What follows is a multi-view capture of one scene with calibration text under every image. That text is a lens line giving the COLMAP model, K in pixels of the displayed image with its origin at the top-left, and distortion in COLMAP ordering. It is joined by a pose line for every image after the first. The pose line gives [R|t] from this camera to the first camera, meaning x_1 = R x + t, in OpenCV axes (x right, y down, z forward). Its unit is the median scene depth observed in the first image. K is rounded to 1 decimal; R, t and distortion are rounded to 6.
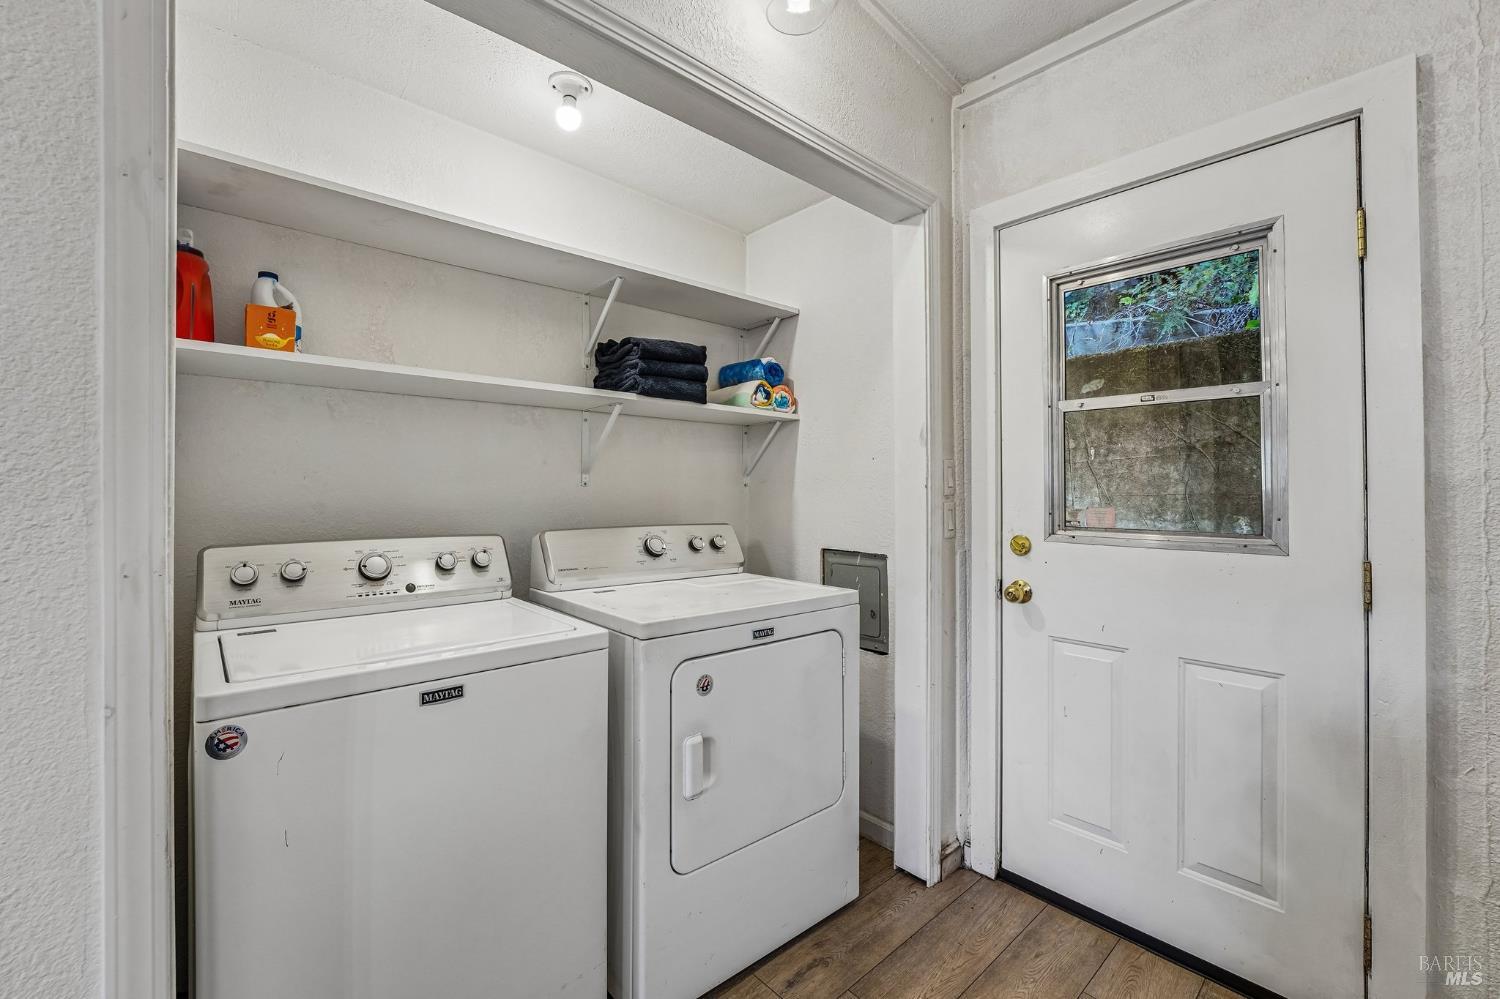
lens RADIAL K [[615.5, 0, 754.3], [0, 615.5, 496.3], [0, 0, 1]] dist [-0.027587, 0.003655]
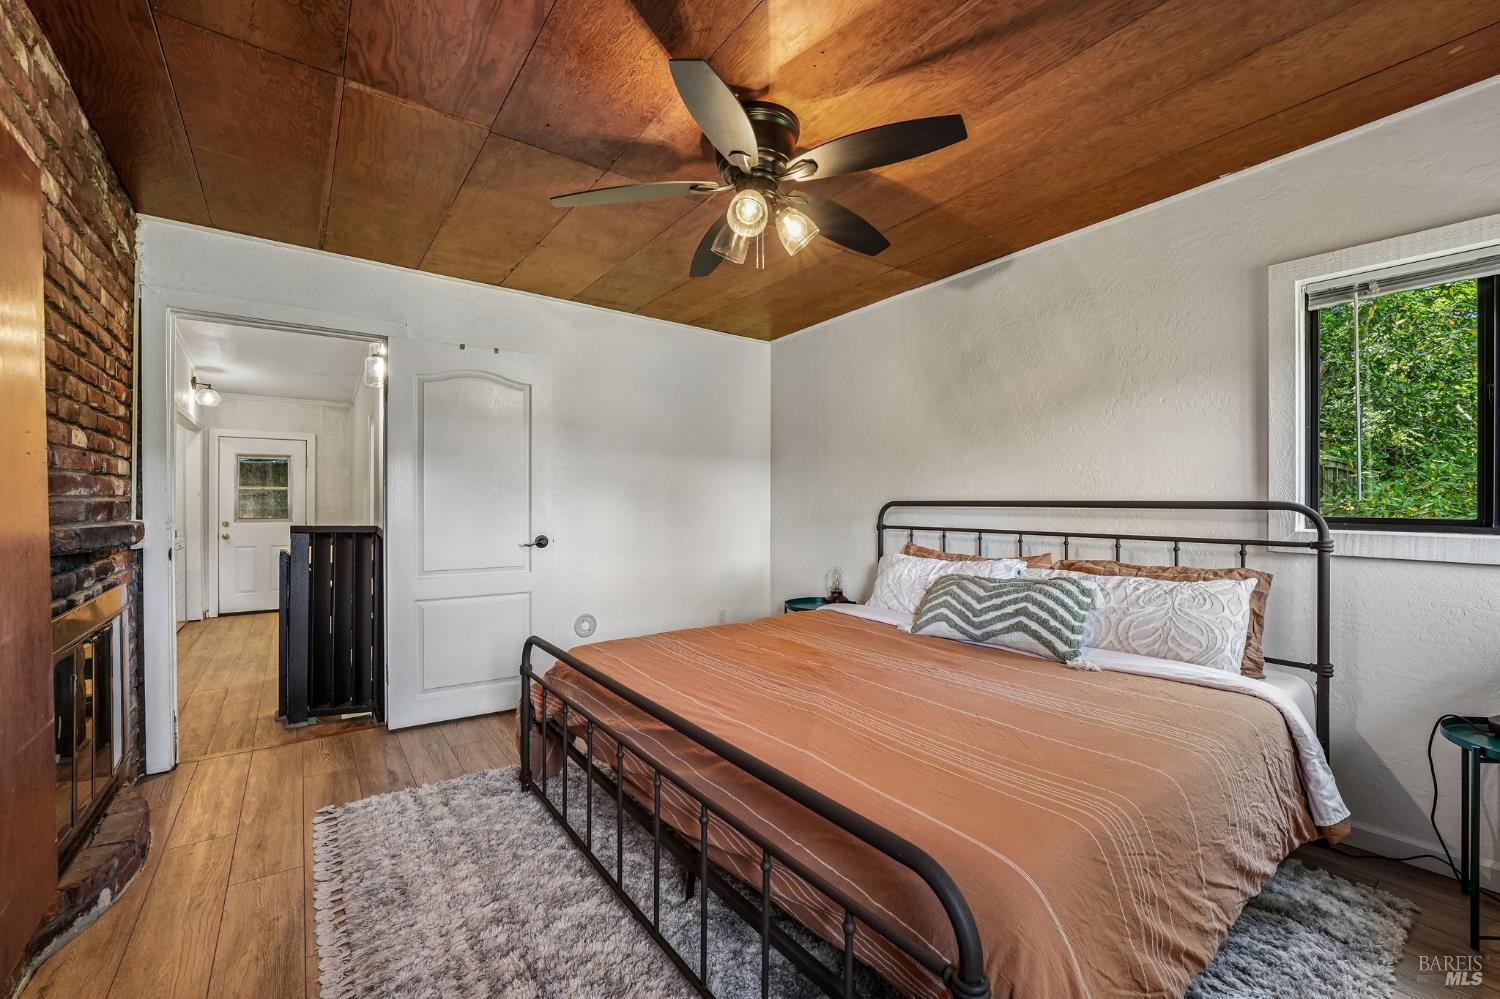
lens RADIAL K [[615.5, 0, 761.5], [0, 615.5, 498.9], [0, 0, 1]] dist [-0.027587, 0.003655]
pose [[0.086224, 0.011161, 0.996213, -3.009974], [-0.013148, 0.999863, -0.010064, -0.082678], [-0.996189, -0.012230, 0.086359, -2.621474]]
